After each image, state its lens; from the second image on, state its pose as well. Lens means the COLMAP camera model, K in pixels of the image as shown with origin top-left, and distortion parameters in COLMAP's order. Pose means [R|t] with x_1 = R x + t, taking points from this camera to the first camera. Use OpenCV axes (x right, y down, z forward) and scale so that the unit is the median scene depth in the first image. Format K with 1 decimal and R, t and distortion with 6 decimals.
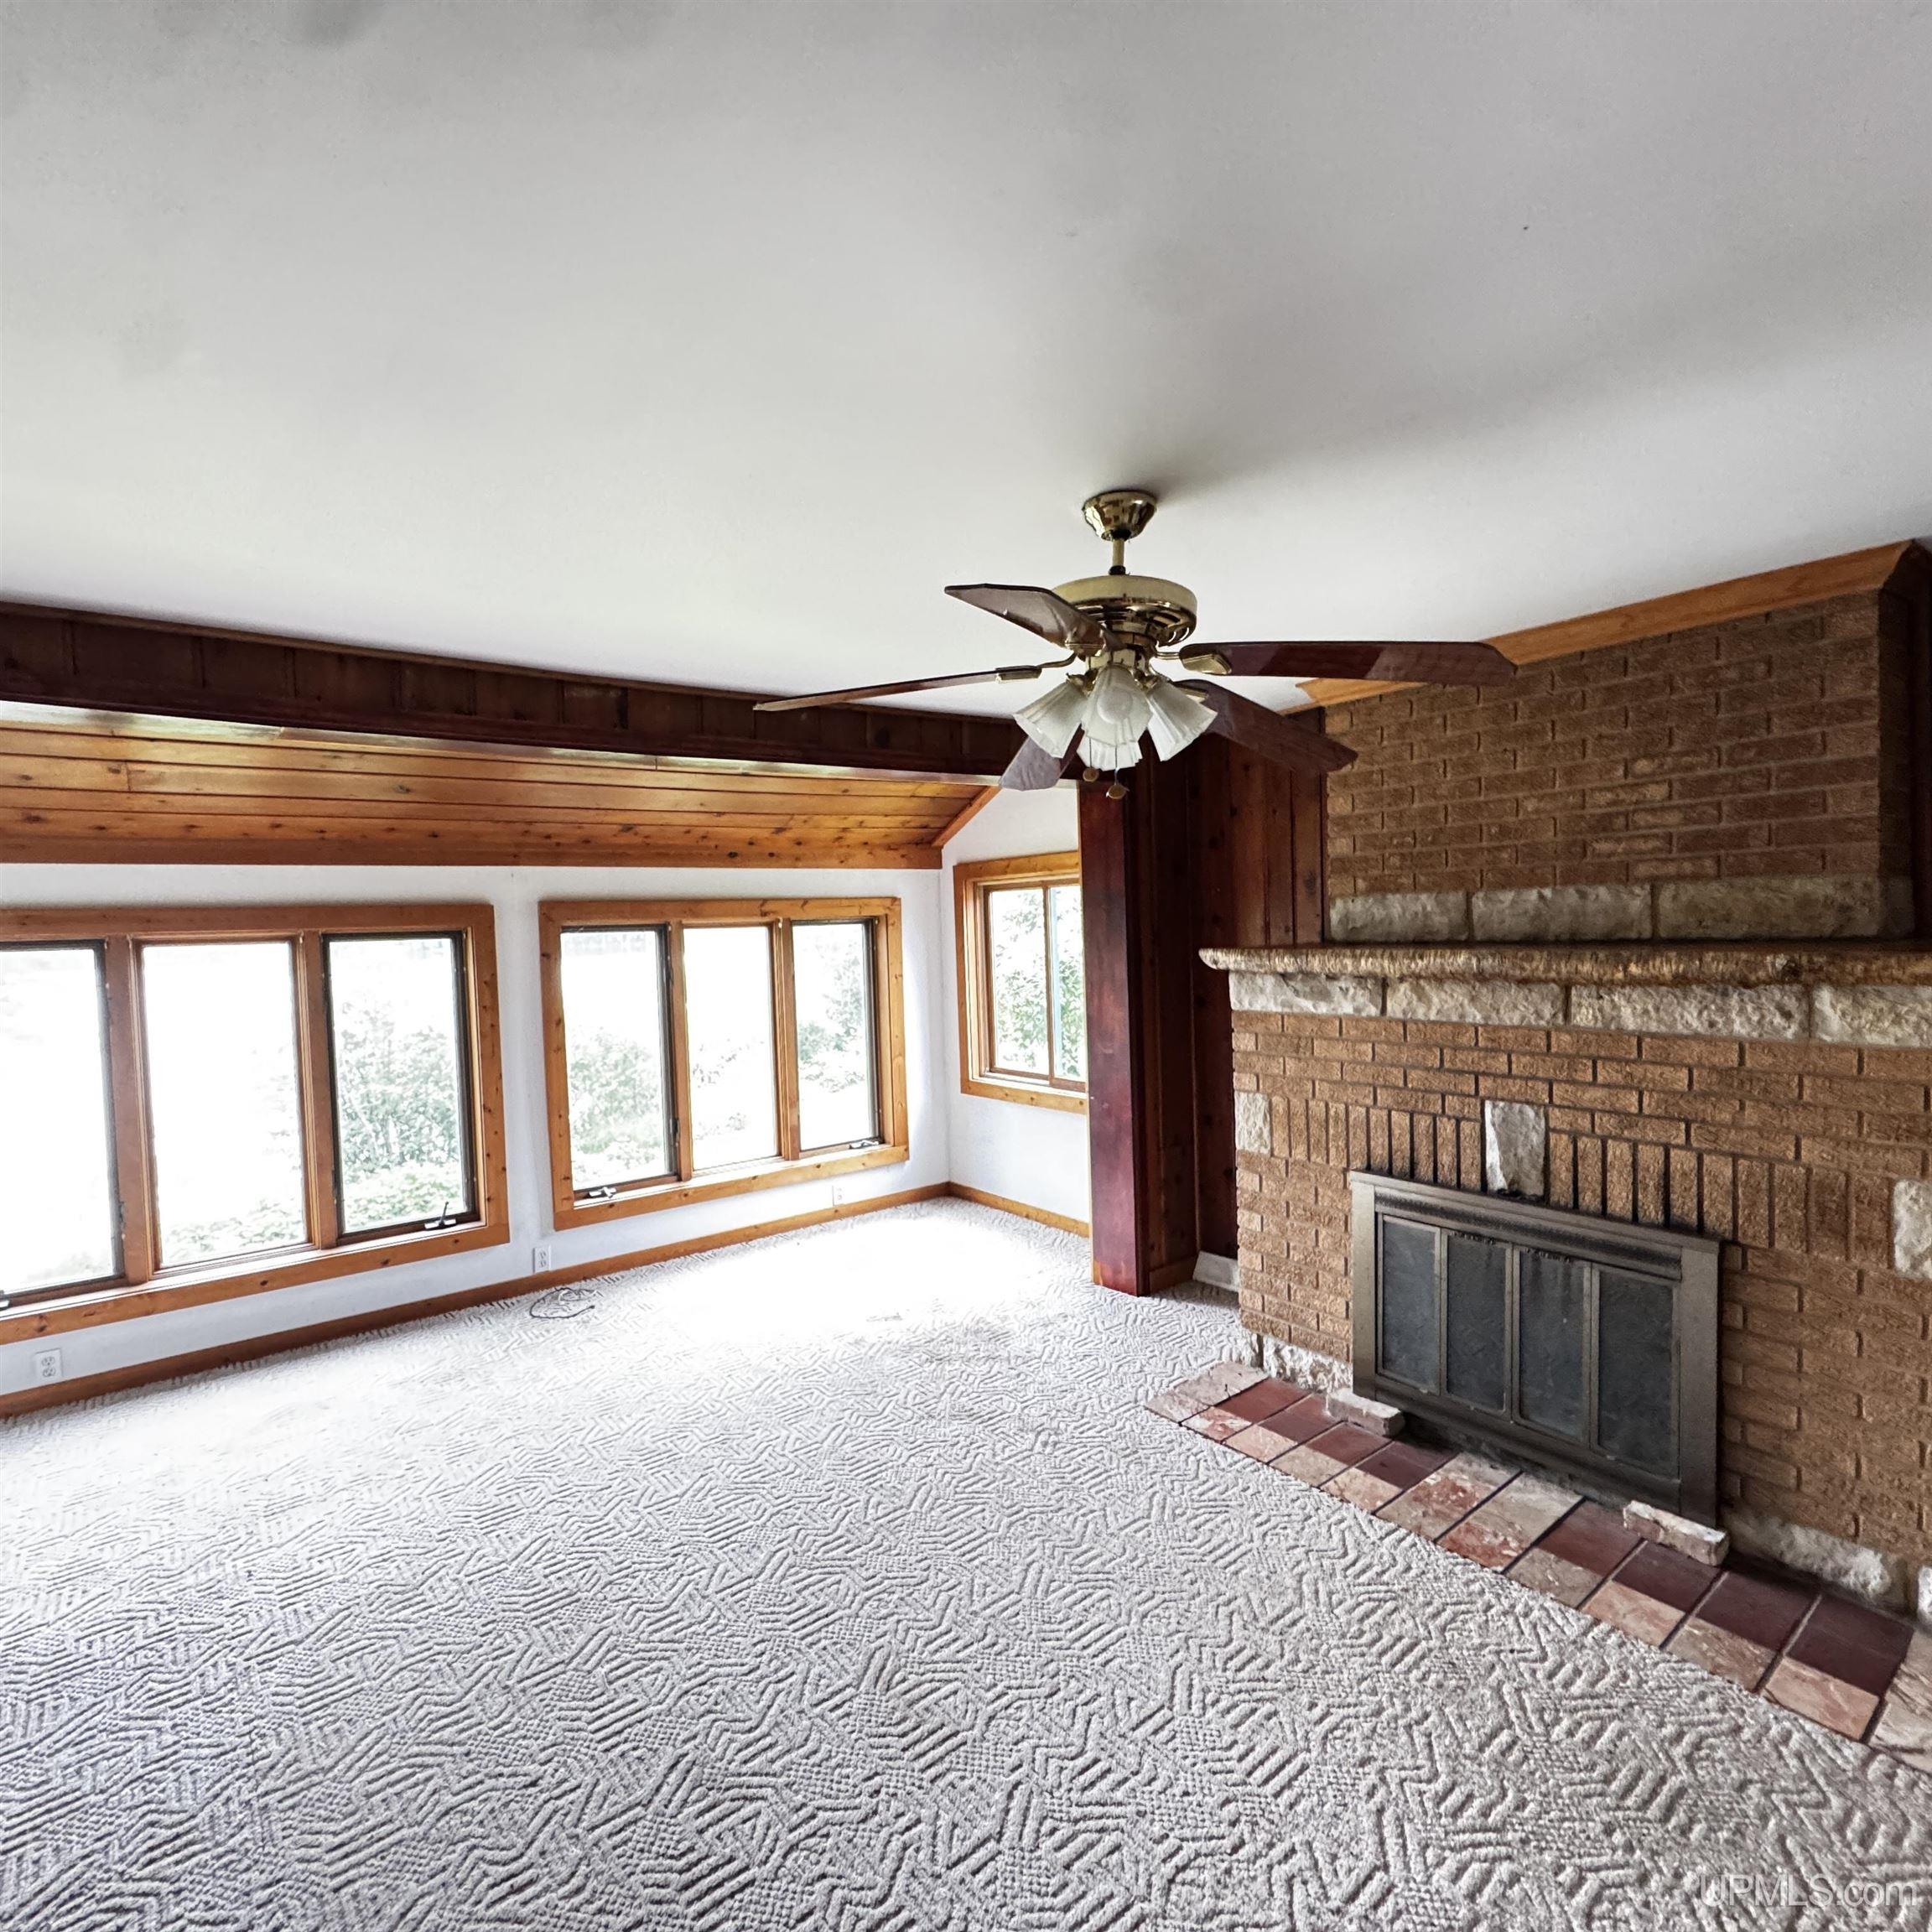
lens RADIAL K [[1009.4, 0, 966.0], [0, 1009.4, 966.0], [0, 0, 1]] dist [-0.011934, -0.000613]
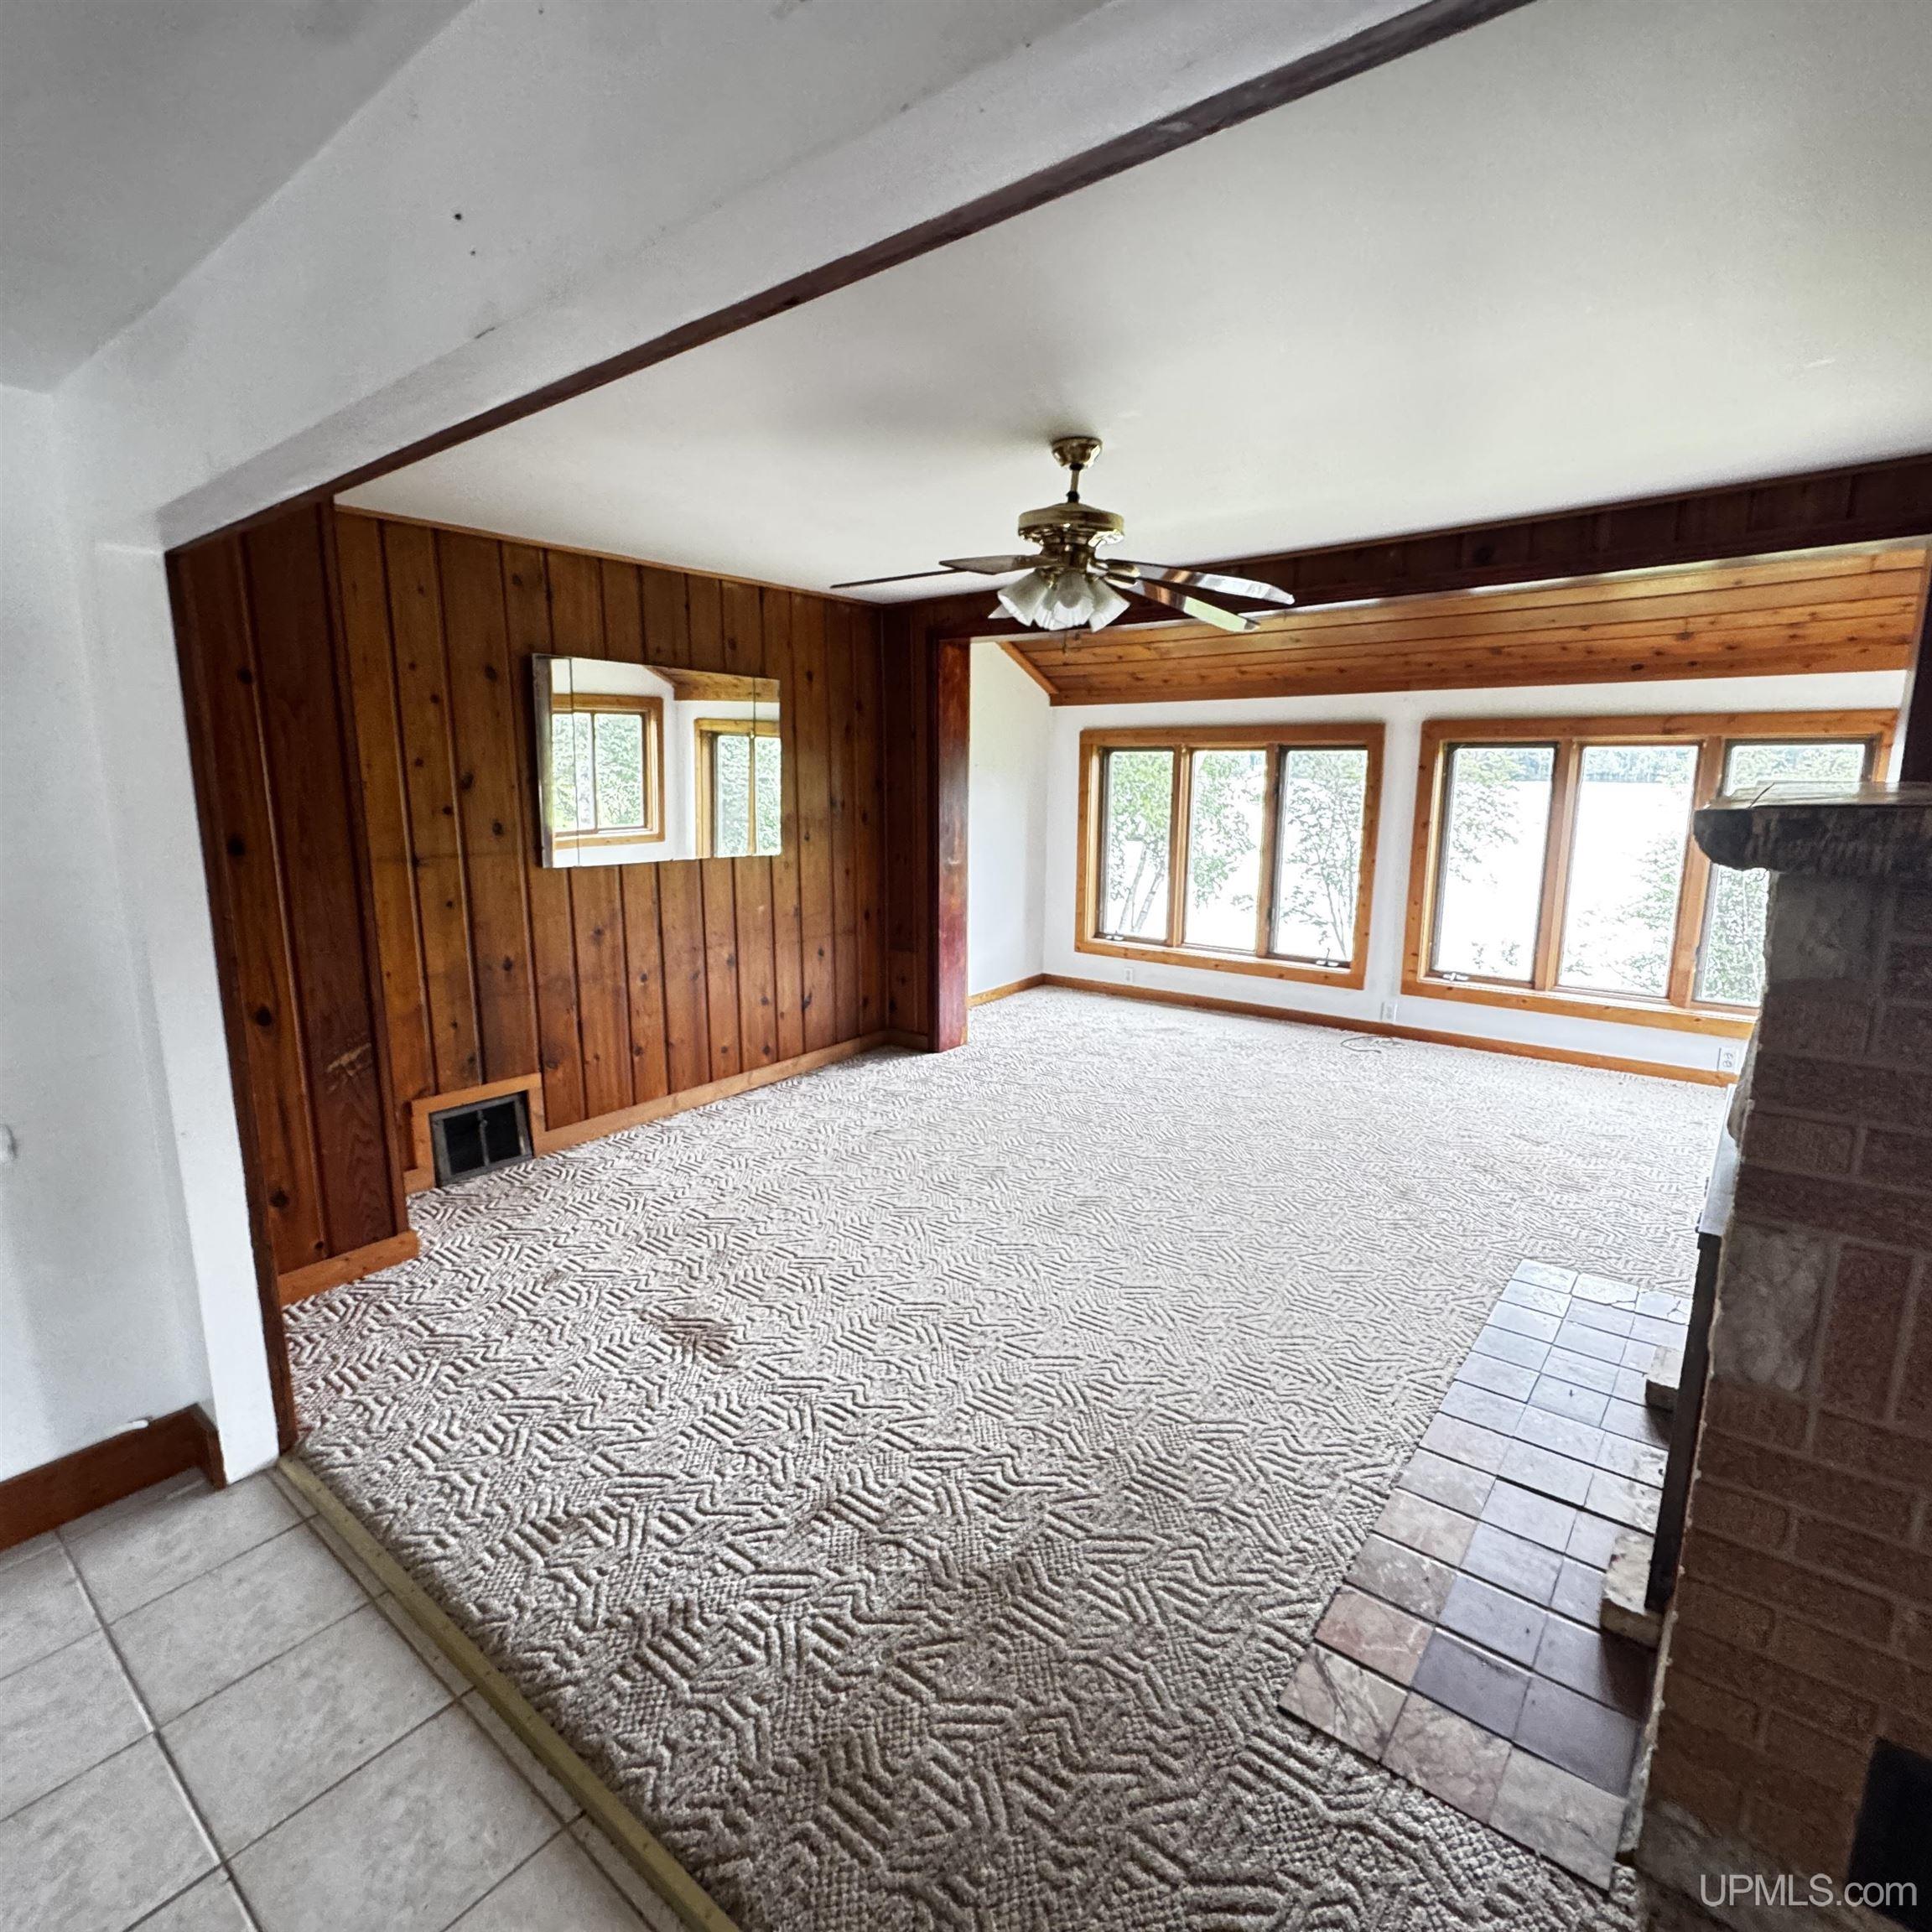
lens RADIAL K [[1026.2, 0, 962.3], [0, 1026.2, 960.8], [0, 0, 1]] dist [-0.004995, -0.000054]
pose [[0.232253, 0.214285, -0.948757, 0.651180], [-0.044416, 0.976749, 0.209735, -0.016584], [0.971641, -0.006571, 0.236371, 0.180056]]
